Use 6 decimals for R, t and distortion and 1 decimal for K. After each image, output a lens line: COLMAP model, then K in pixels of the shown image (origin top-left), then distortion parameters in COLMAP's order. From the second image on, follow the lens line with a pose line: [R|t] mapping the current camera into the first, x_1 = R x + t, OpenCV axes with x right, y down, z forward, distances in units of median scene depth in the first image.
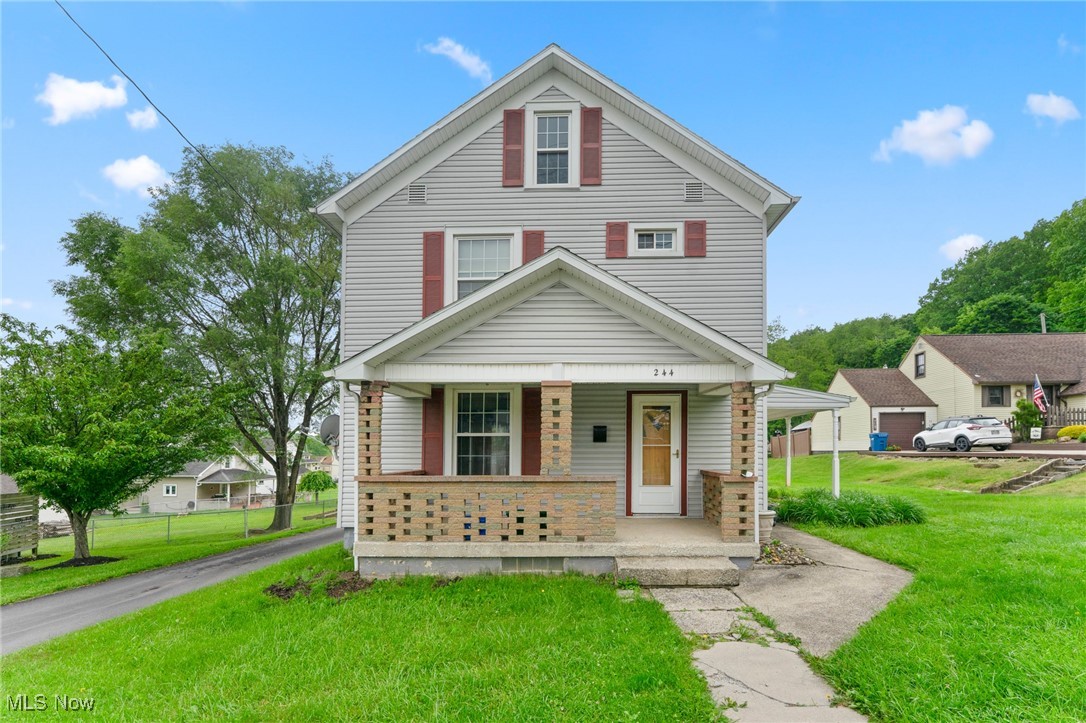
lens RADIAL K [[475.0, 0, 544.3], [0, 475.0, 440.2], [0, 0, 1]] dist [-0.001791, 0.000073]
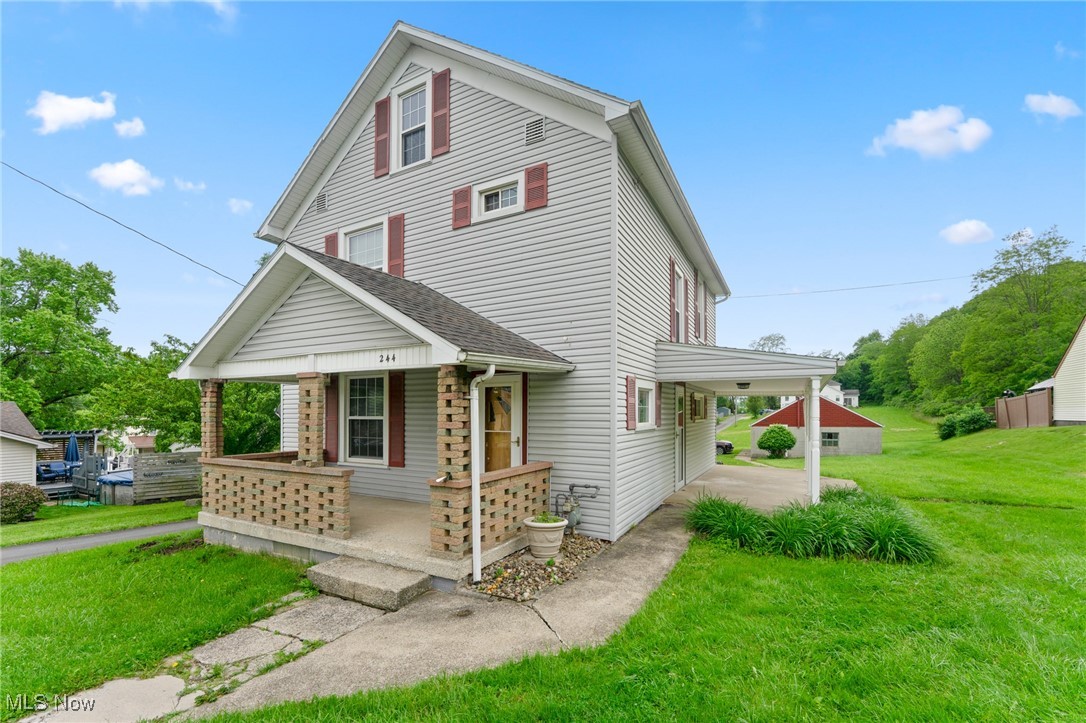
lens RADIAL K [[451.9, 0, 544.1], [0, 451.9, 409.4], [0, 0, 1]] dist [-0.002483, -0.000274]
pose [[0.890379, -0.003012, -0.455209, 0.692422], [0.011558, 0.999805, 0.015992, -0.042543], [0.455073, -0.019500, 0.890241, 0.284336]]
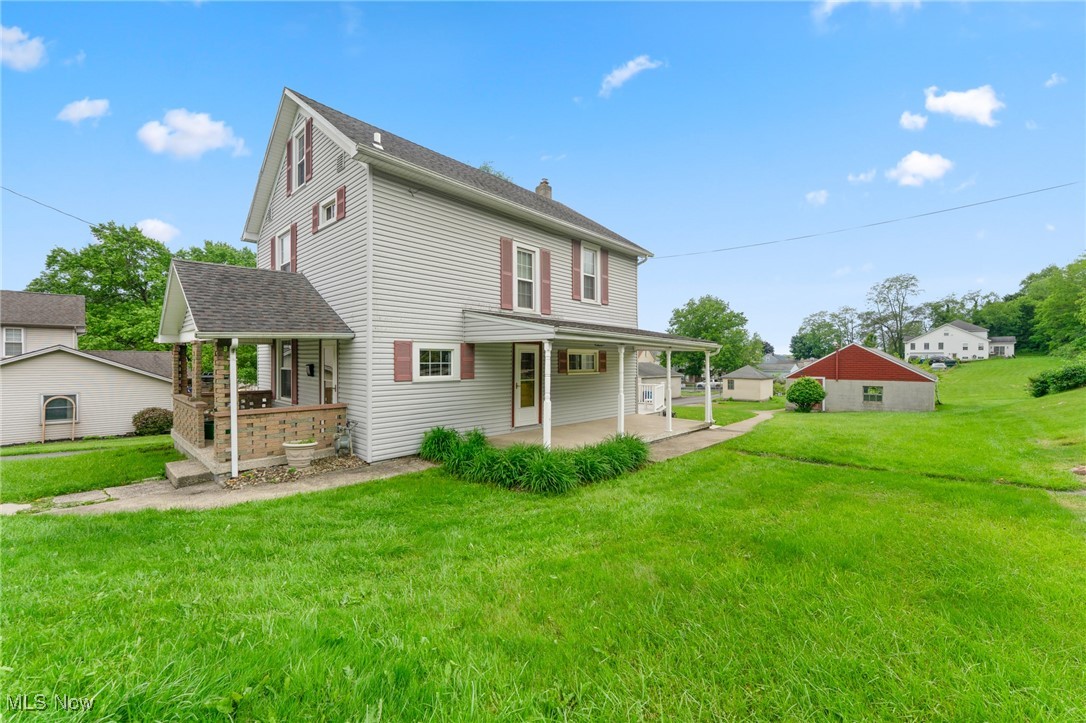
lens RADIAL K [[430.6, 0, 543.0], [0, 430.6, 361.5], [0, 0, 1]] dist [-0.001571, -0.000199]
pose [[0.748091, 0.008425, -0.663543, 1.377972], [0.010091, 0.999659, 0.024070, -0.059424], [0.663519, -0.024703, 0.747751, 0.530622]]
